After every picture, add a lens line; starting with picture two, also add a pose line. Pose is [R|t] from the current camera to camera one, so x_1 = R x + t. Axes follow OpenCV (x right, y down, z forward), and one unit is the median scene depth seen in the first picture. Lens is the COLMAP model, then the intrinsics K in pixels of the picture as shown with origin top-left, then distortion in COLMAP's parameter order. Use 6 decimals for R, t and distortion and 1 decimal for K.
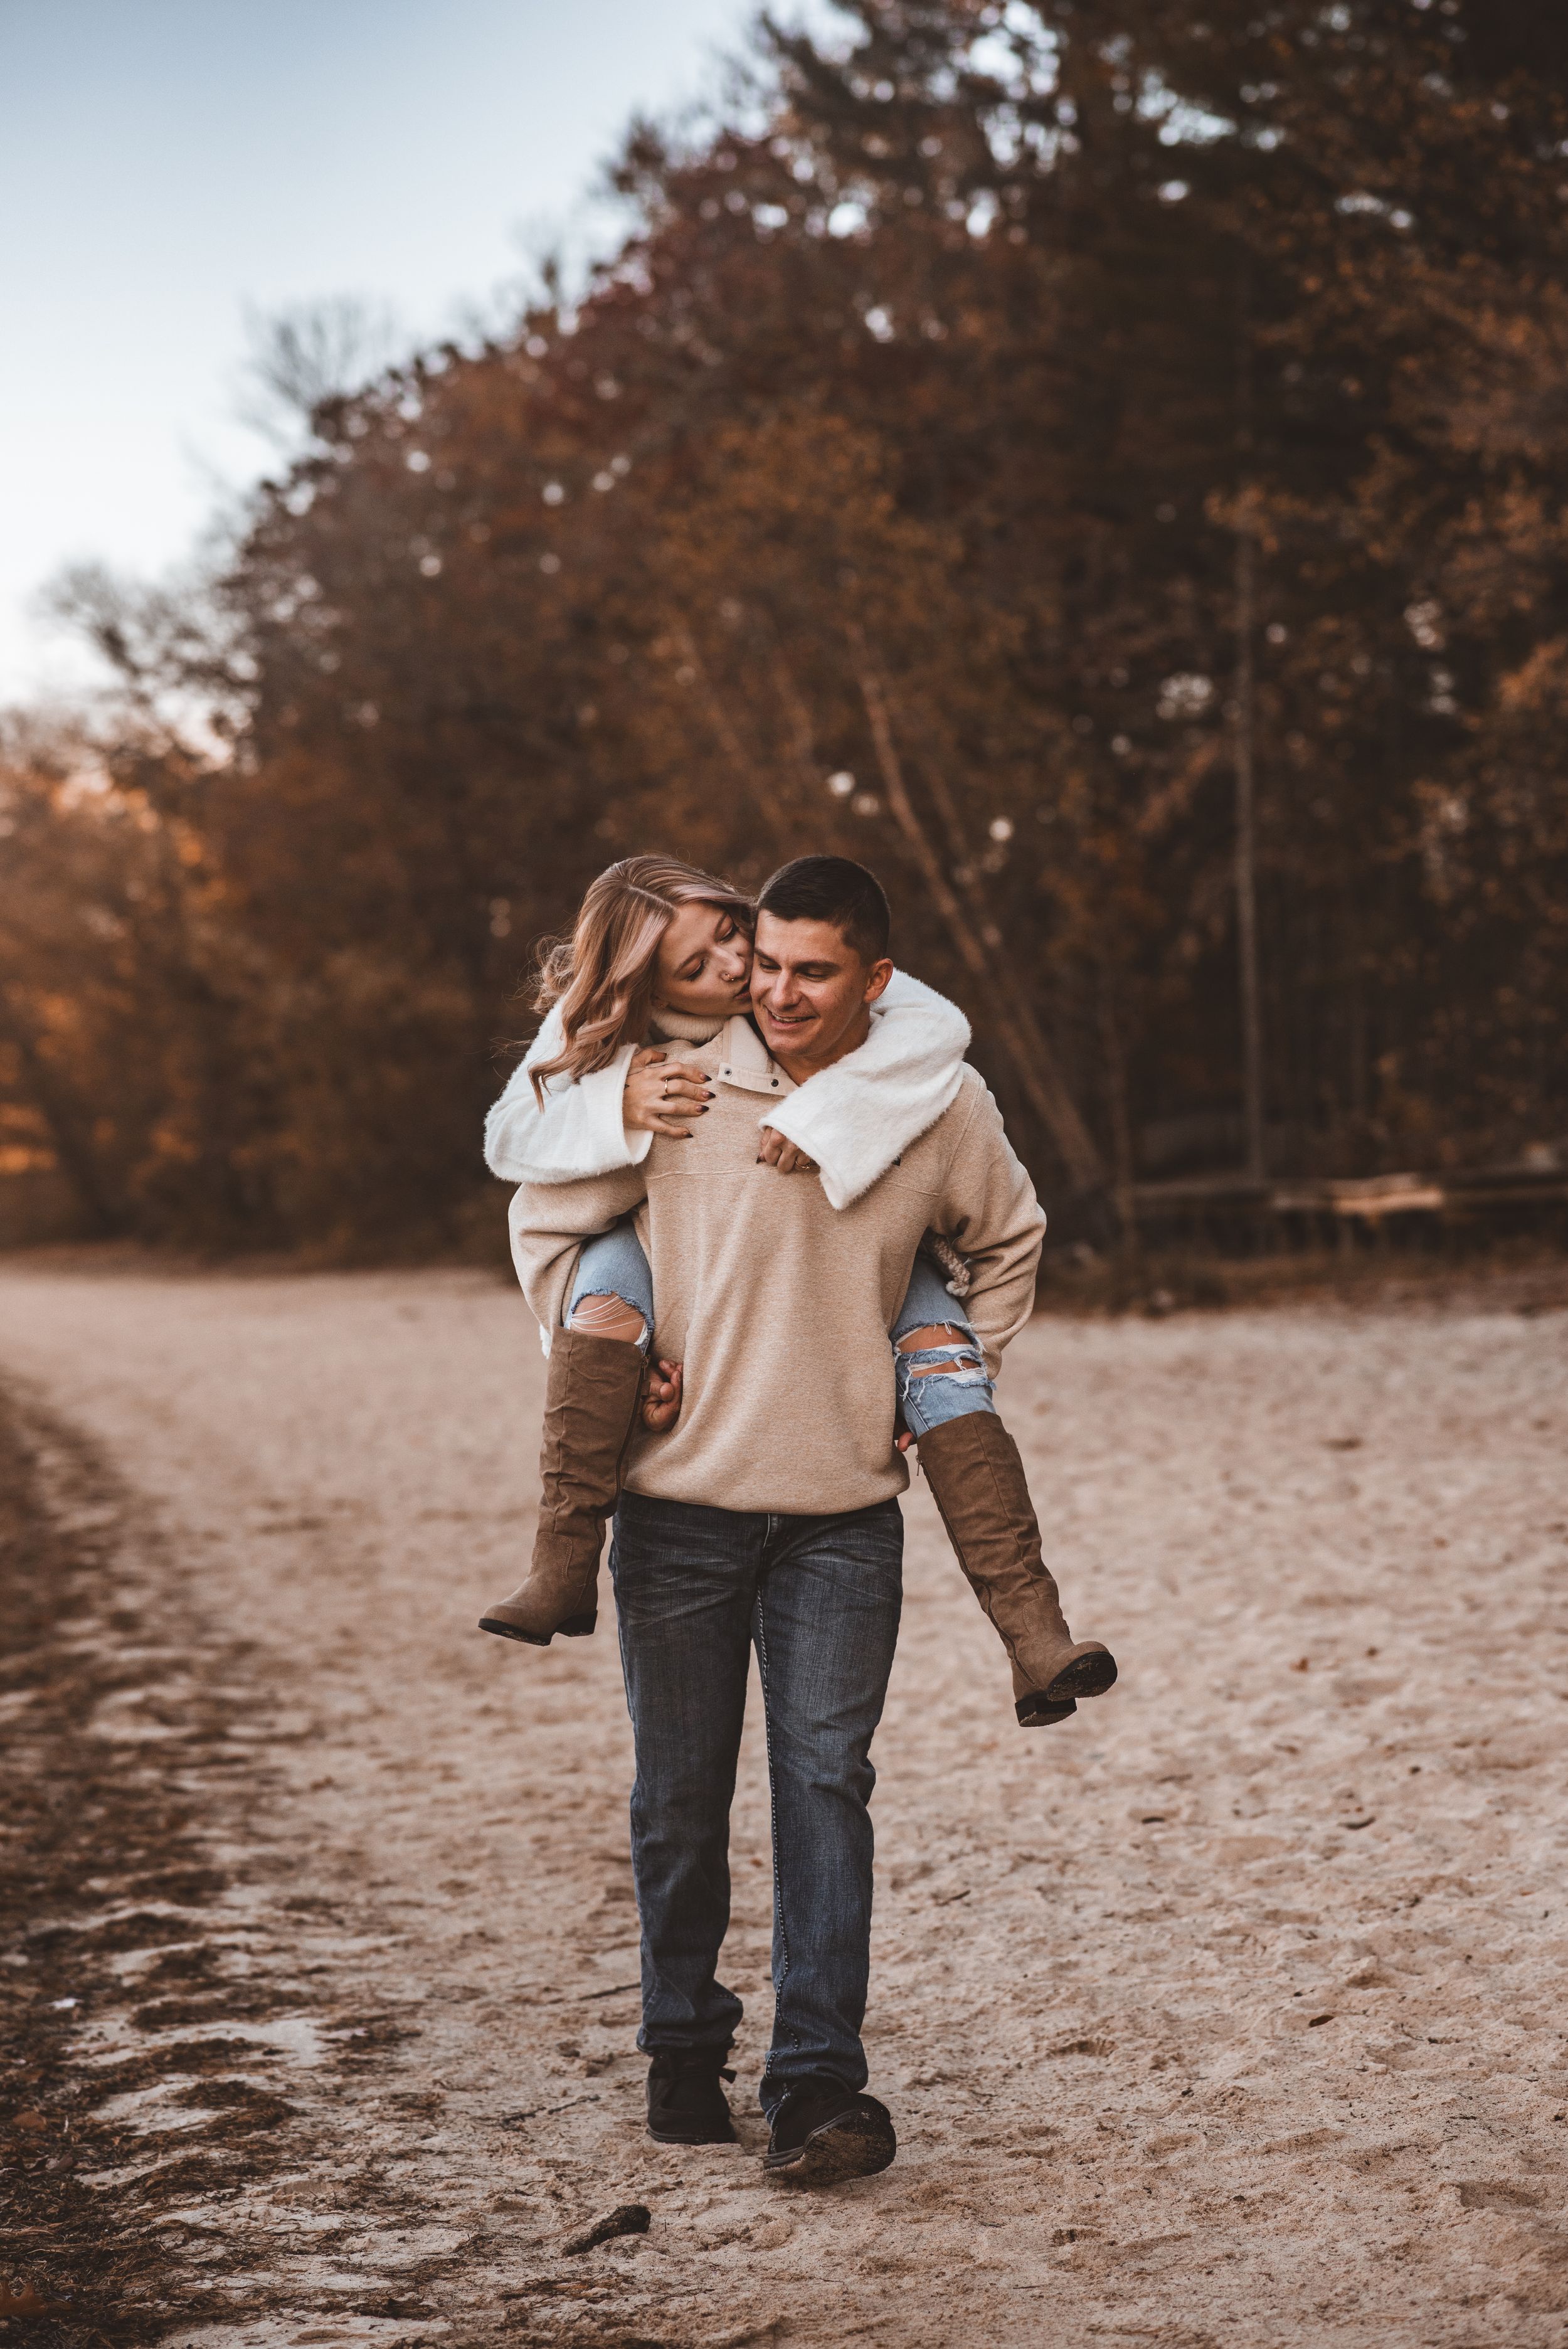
lens RADIAL K [[5469.5, 0, 820.6], [0, 5469.5, 1175.5], [0, 0, 1]] dist [0.029730, 0.559267]
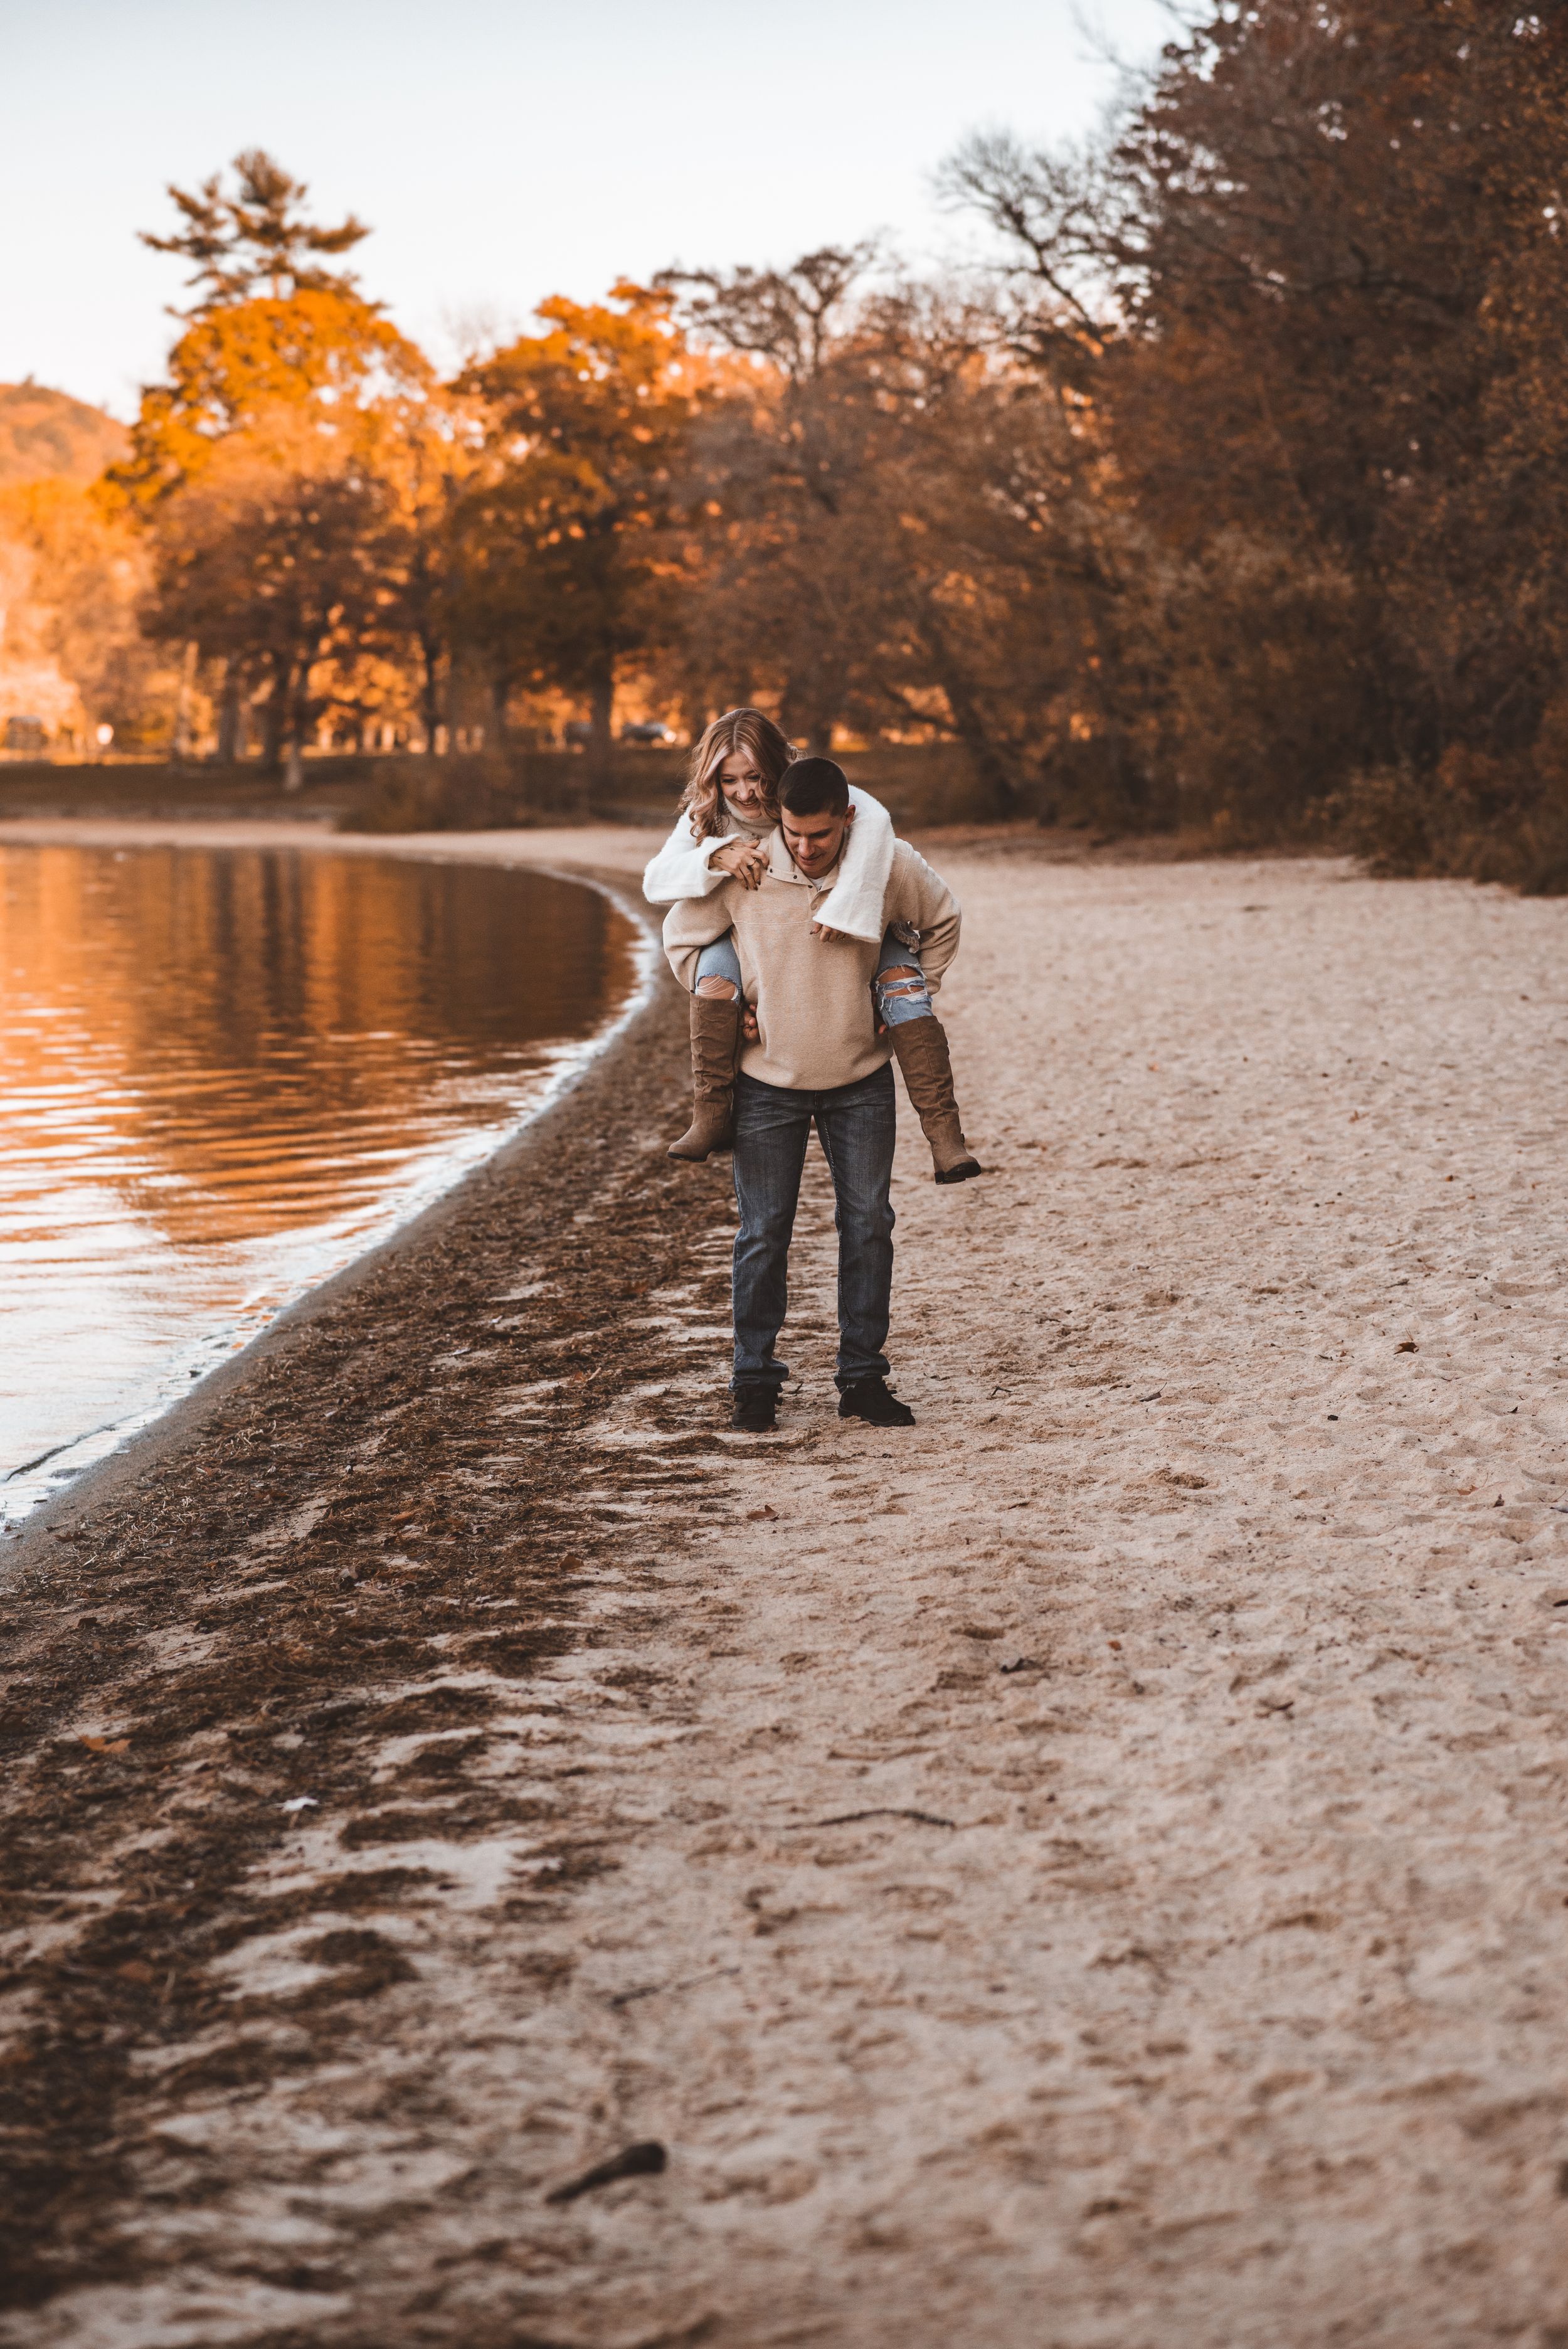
lens RADIAL K [[5469.5, 0, 820.6], [0, 5469.5, 1175.5], [0, 0, 1]] dist [0.029730, 0.559267]
pose [[0.986289, 0.012663, -0.164541, 0.102656], [0.000119, 0.996997, 0.077440, -0.028431], [0.165028, -0.076398, 0.983326, 0.101579]]
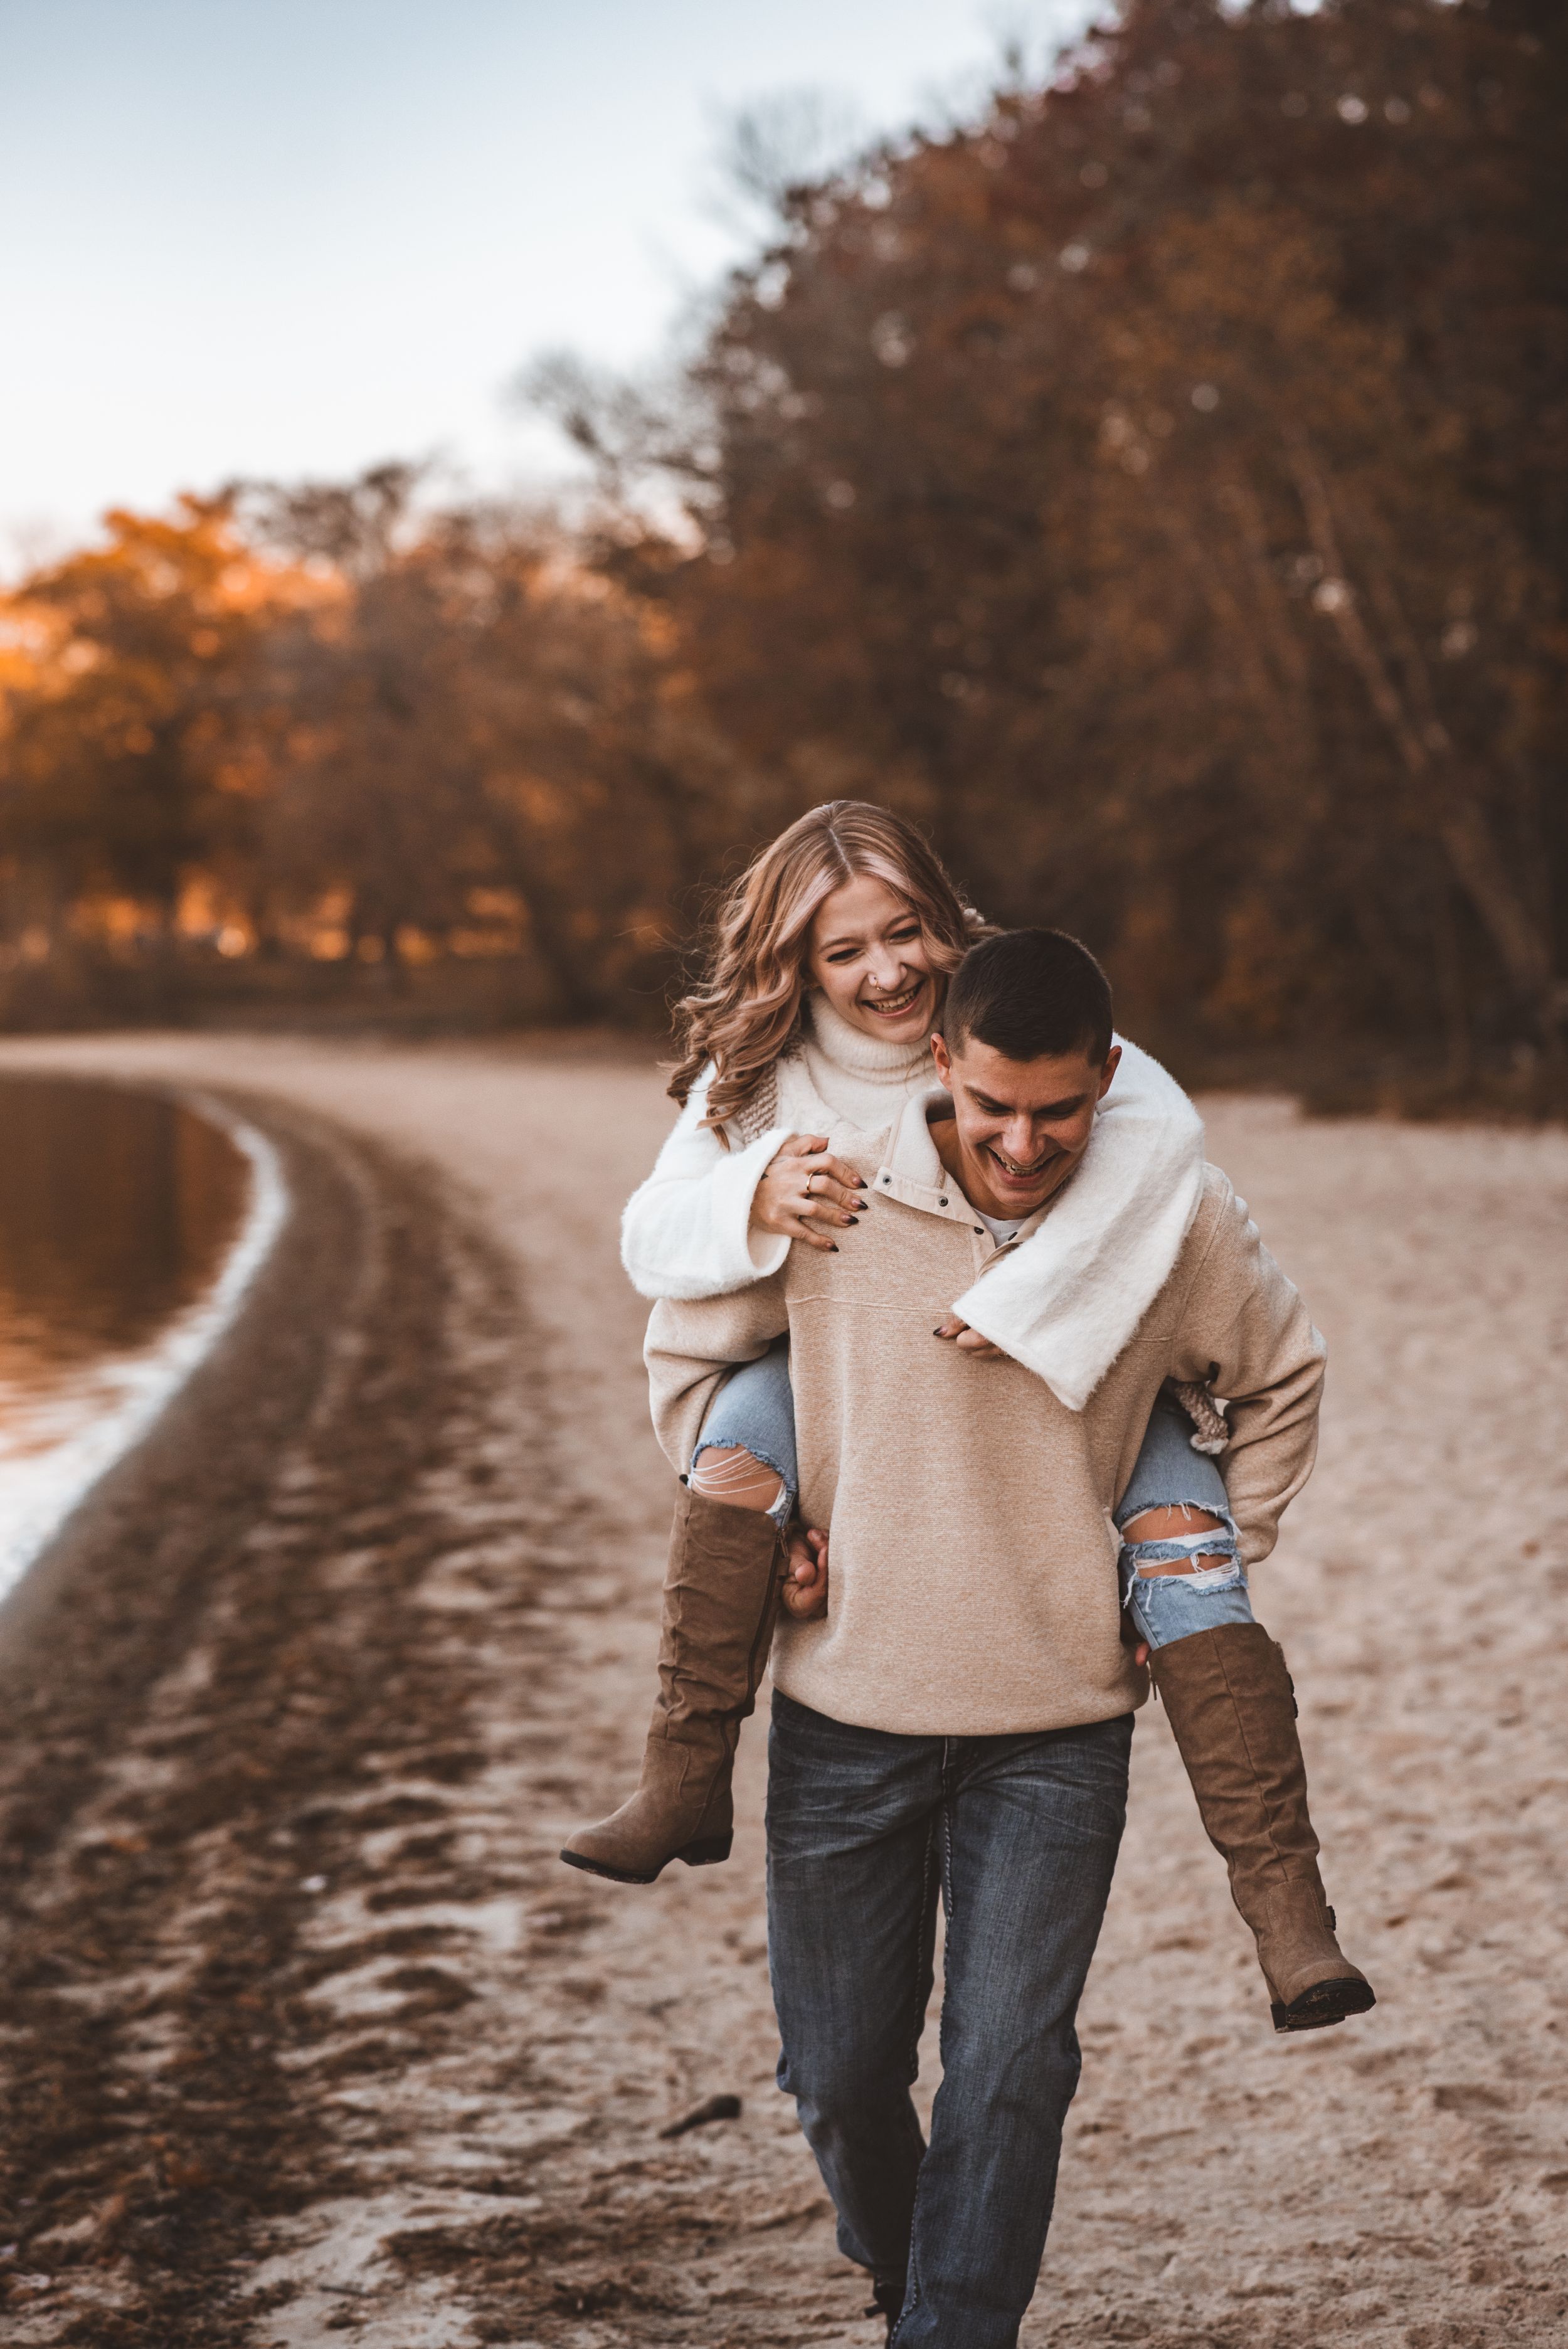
lens RADIAL K [[5469.5, 0, 820.6], [0, 5469.5, 1175.5], [0, 0, 1]] dist [0.029730, 0.559267]
pose [[0.996205, -0.000591, -0.087036, 0.063899], [0.004066, 0.999201, 0.039754, -0.038575], [0.086943, -0.039957, 0.995412, -0.105844]]
